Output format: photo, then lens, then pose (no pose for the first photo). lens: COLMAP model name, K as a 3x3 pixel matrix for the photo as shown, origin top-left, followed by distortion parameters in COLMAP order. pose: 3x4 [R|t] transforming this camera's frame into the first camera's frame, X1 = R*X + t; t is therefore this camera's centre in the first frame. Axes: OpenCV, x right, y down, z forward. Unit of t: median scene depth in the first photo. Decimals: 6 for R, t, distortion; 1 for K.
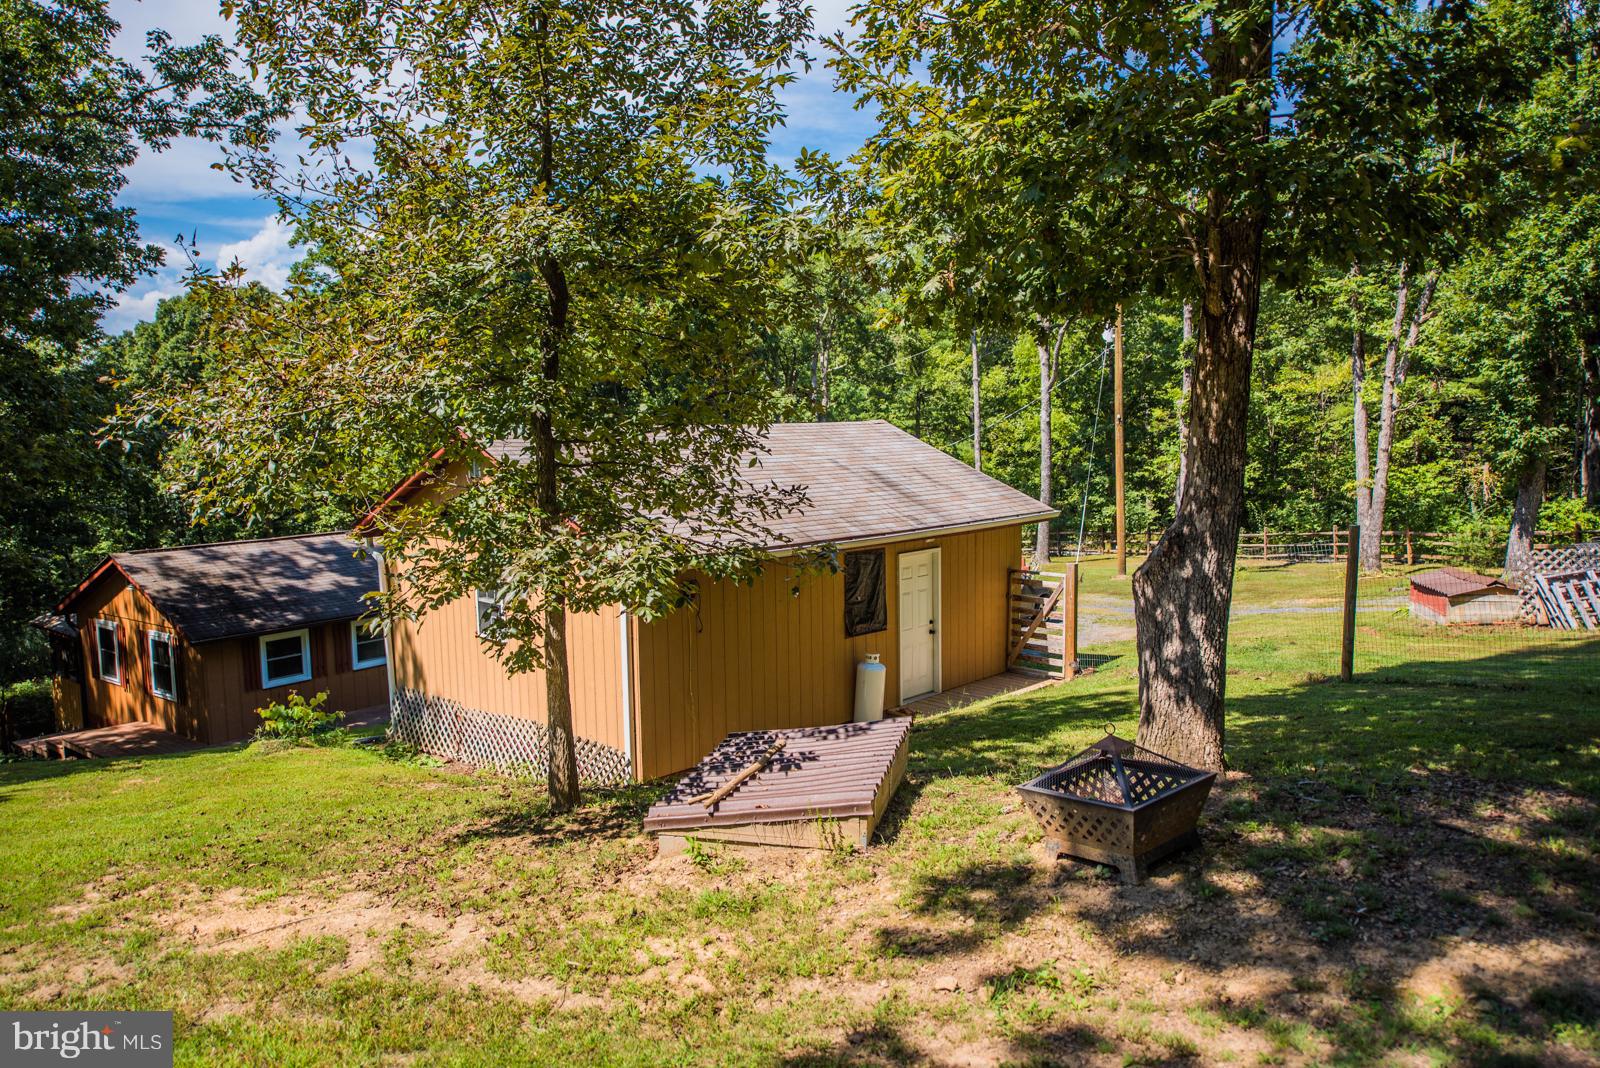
lens RADIAL K [[1052.2, 0, 799.3], [0, 1052.2, 536.4], [0, 0, 1]] dist [0.006780, -0.003517]
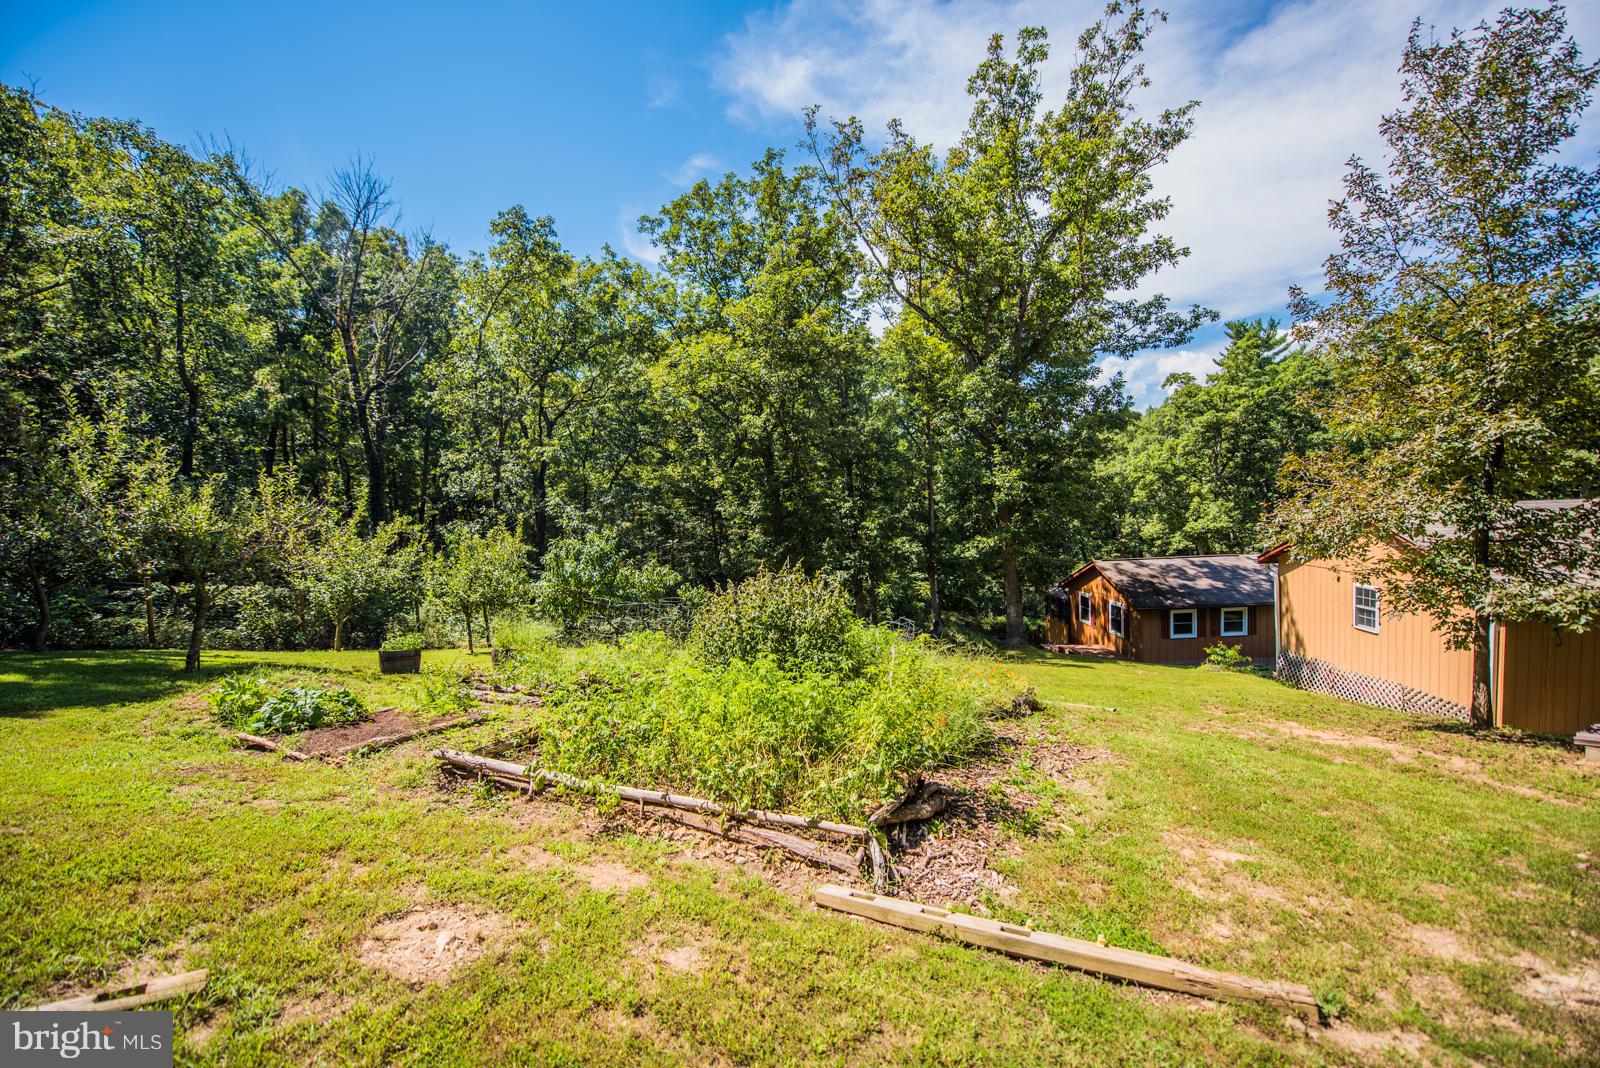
lens RADIAL K [[631.3, 0, 802.7], [0, 631.3, 536.2], [0, 0, 1]] dist [-0.018525, -0.000910]
pose [[0.609376, 0.036416, -0.792045, -0.033035], [-0.053528, 0.998555, 0.004727, -0.005981], [0.791073, 0.039516, 0.610445, -0.192412]]
